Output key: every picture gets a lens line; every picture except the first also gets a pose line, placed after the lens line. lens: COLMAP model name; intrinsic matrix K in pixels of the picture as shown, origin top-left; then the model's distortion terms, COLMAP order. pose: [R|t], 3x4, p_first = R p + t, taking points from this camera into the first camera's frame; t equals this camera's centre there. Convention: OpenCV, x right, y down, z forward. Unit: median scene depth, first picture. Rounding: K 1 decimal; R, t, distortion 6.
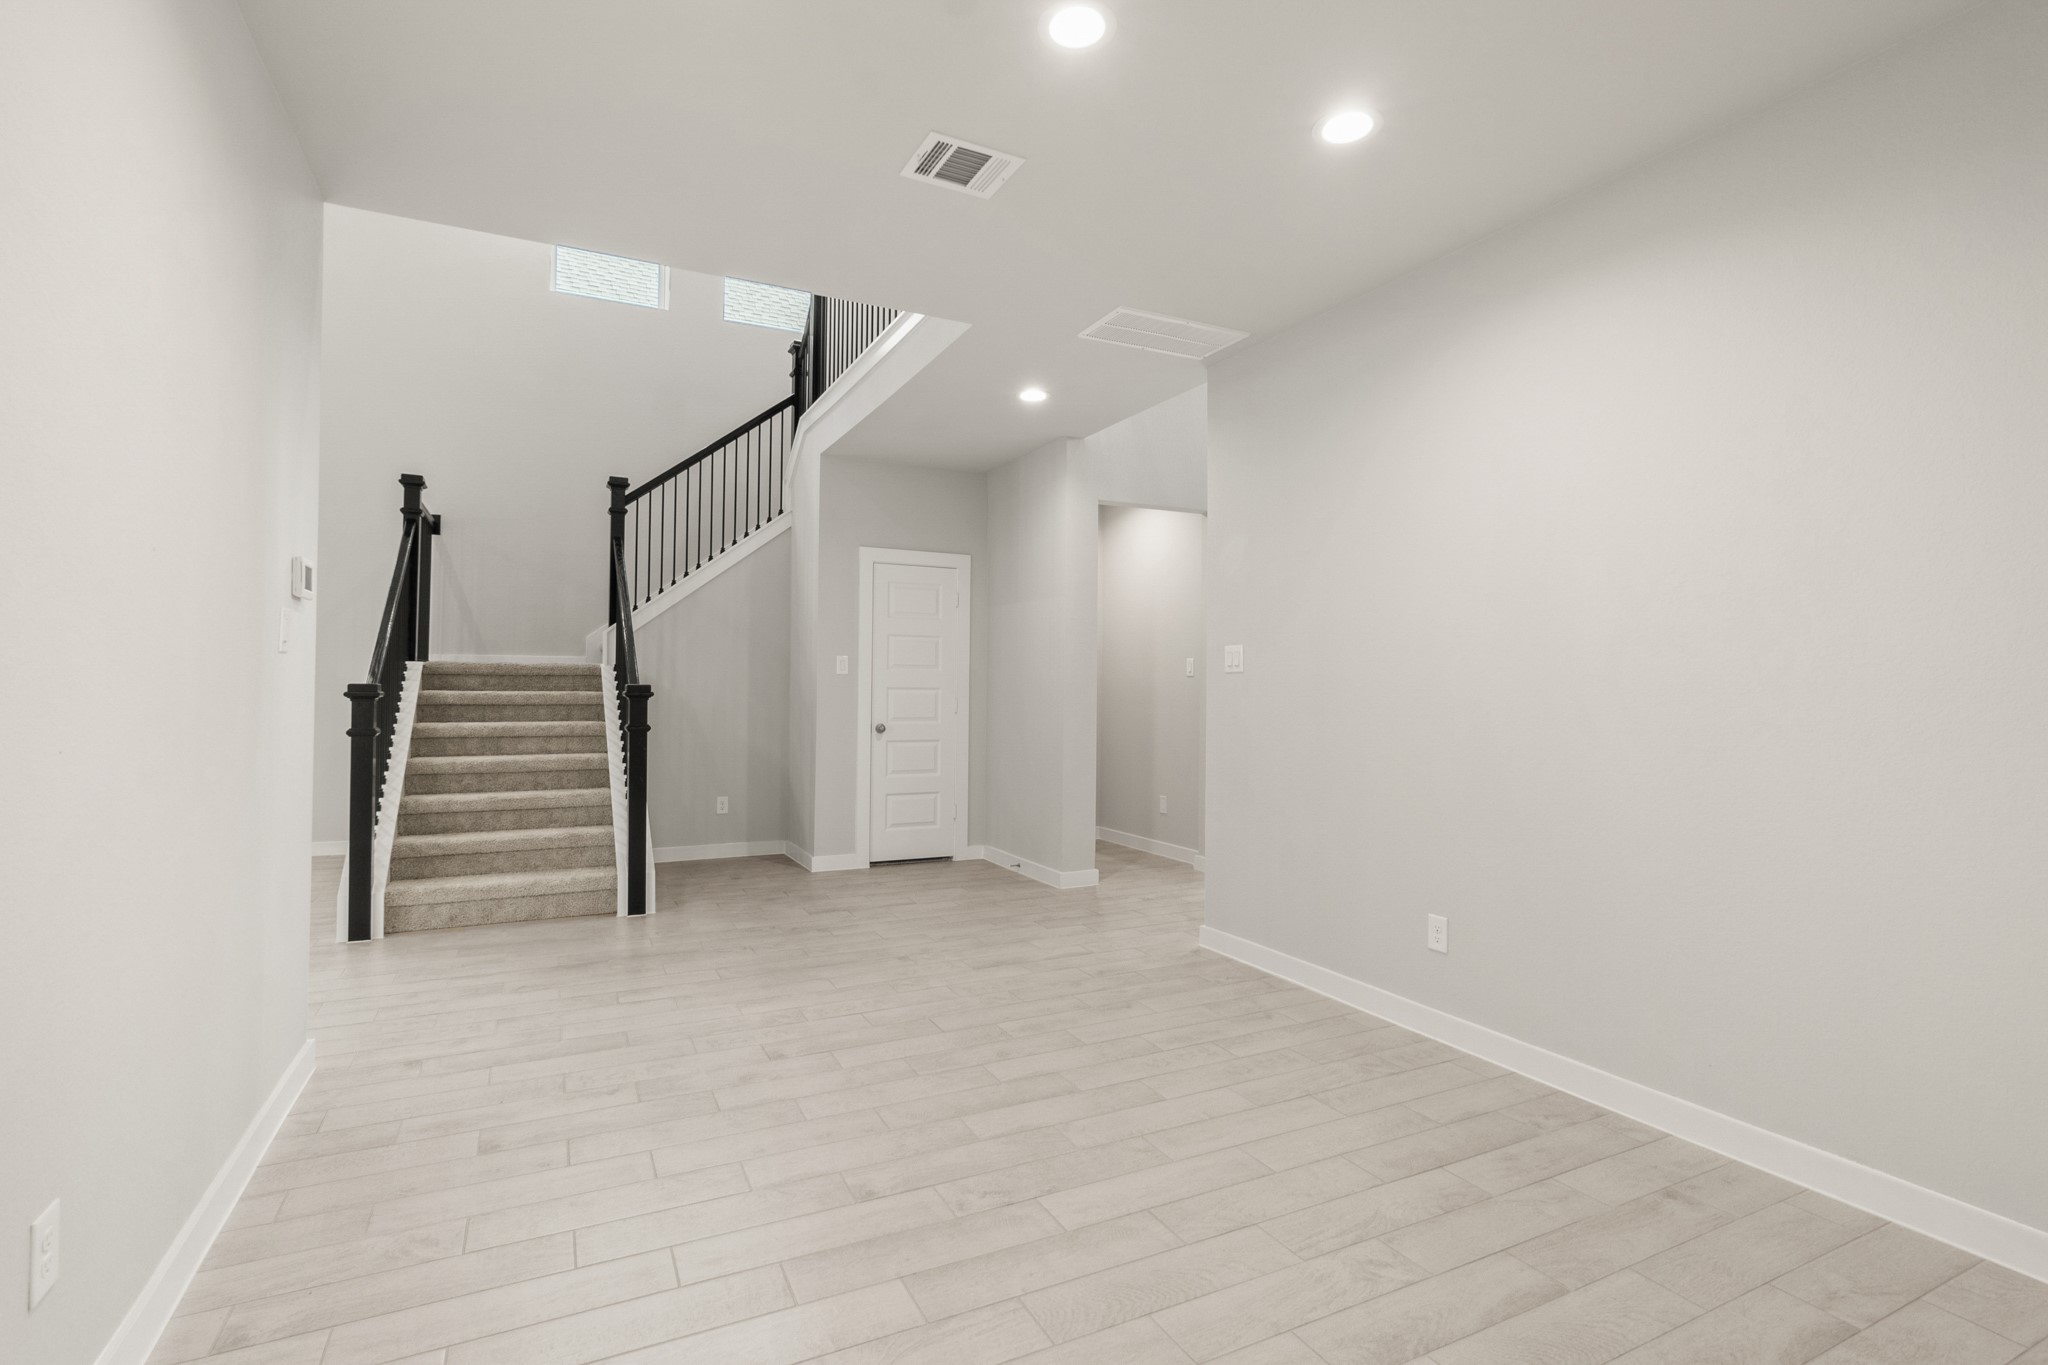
lens RADIAL K [[930.6, 0, 997.2], [0, 930.6, 684.0], [0, 0, 1]] dist [-0.000571, 0.000035]
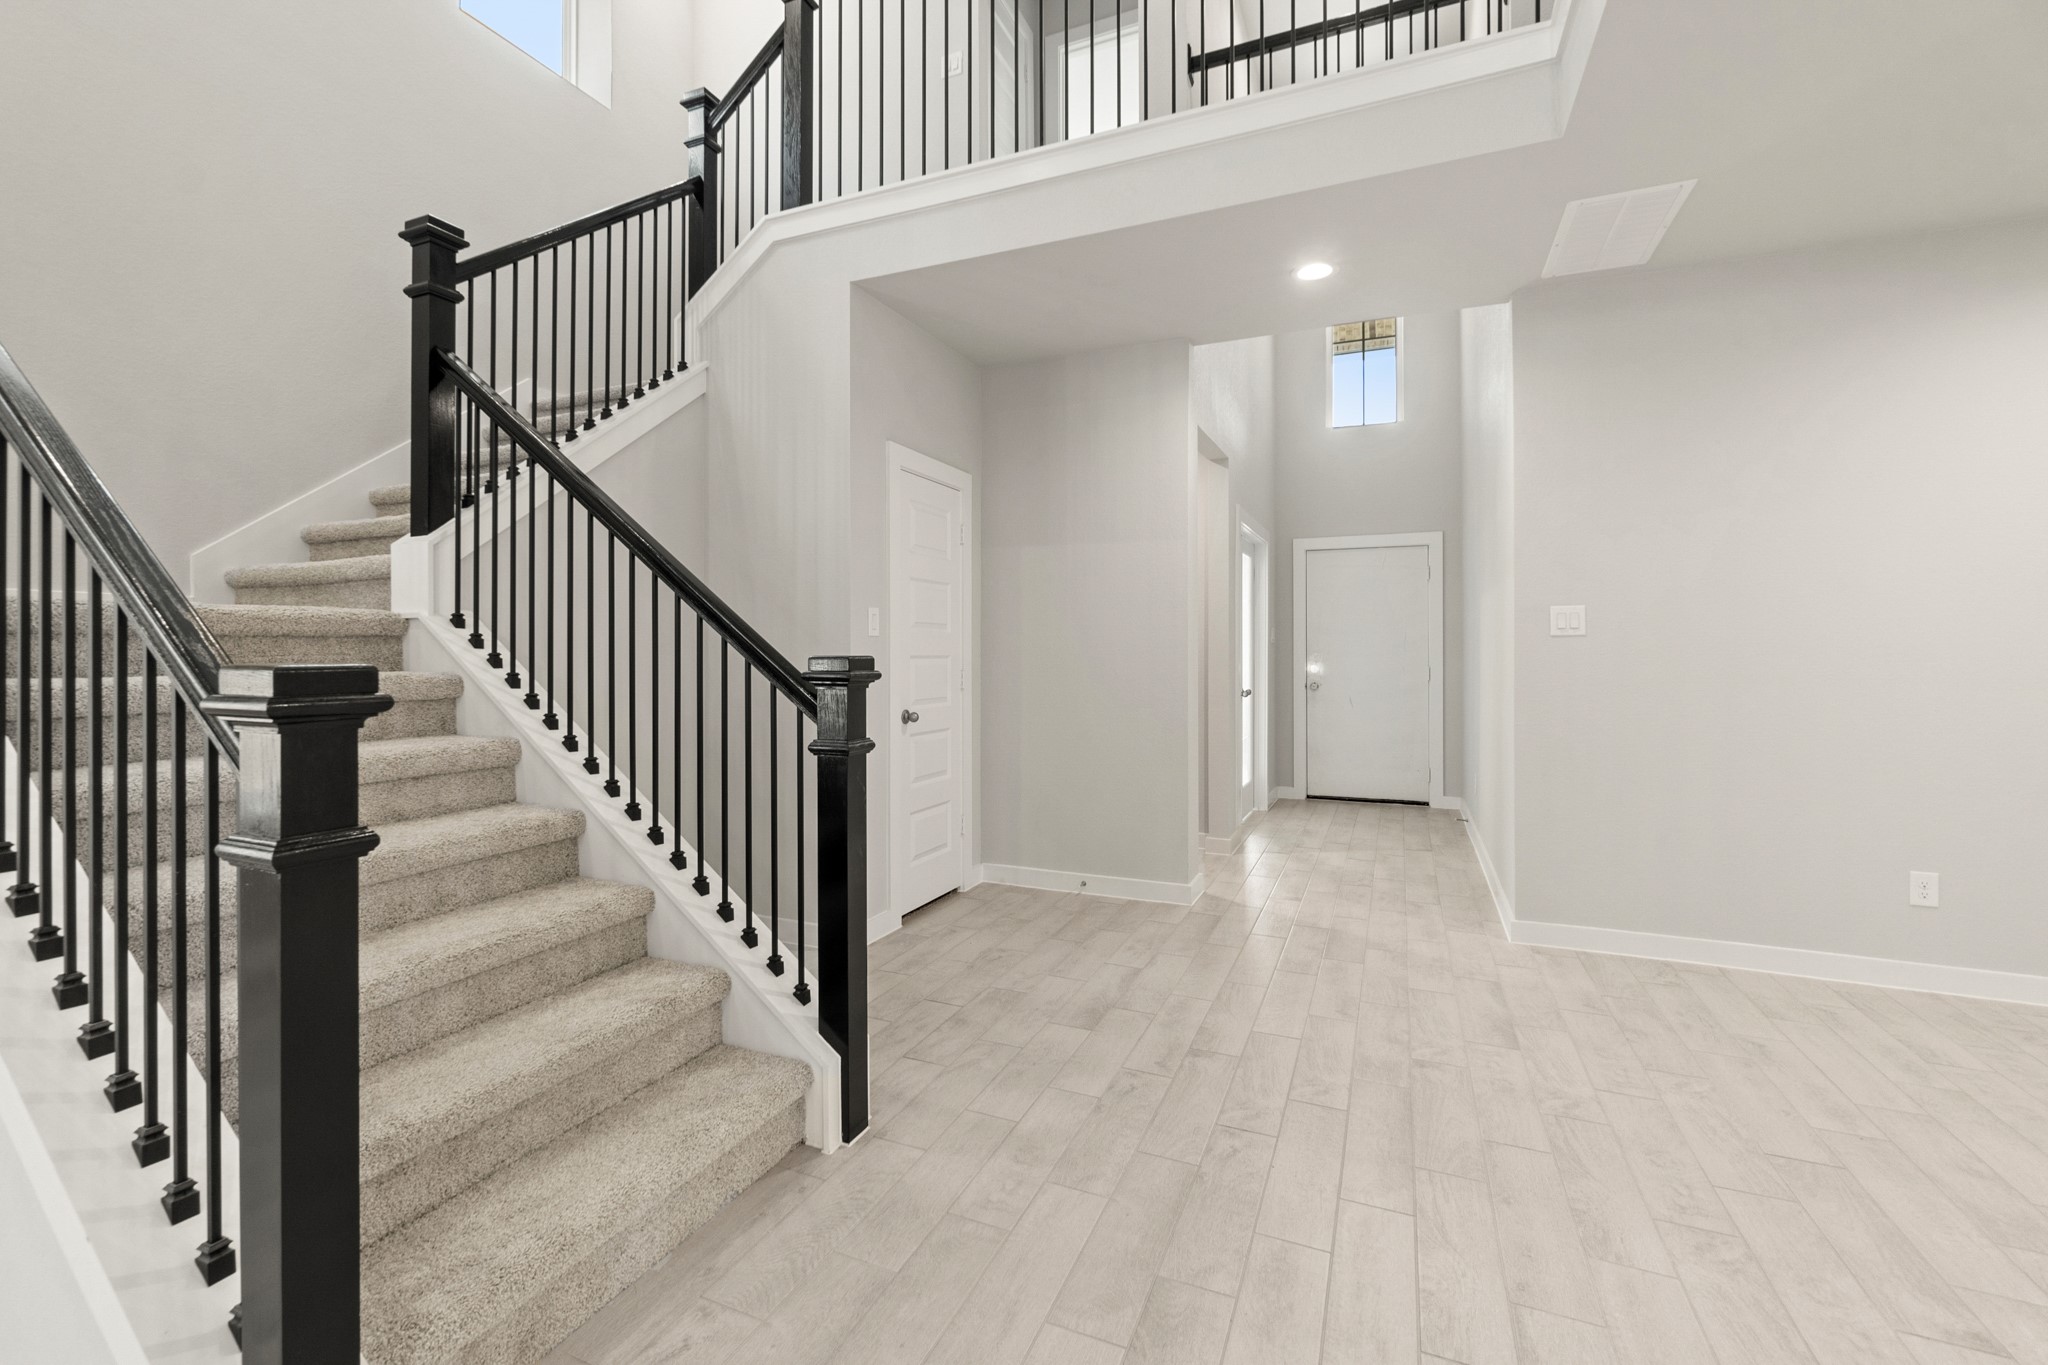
lens RADIAL K [[874.4, 0, 1001.3], [0, 874.4, 660.3], [0, 0, 1]] dist [-0.002020, 0.000356]
pose [[0.766945, -0.013407, 0.641573, -0.715585], [0.004698, 0.999872, 0.015278, -0.004221], [-0.641696, -0.008703, 0.766910, 0.705199]]
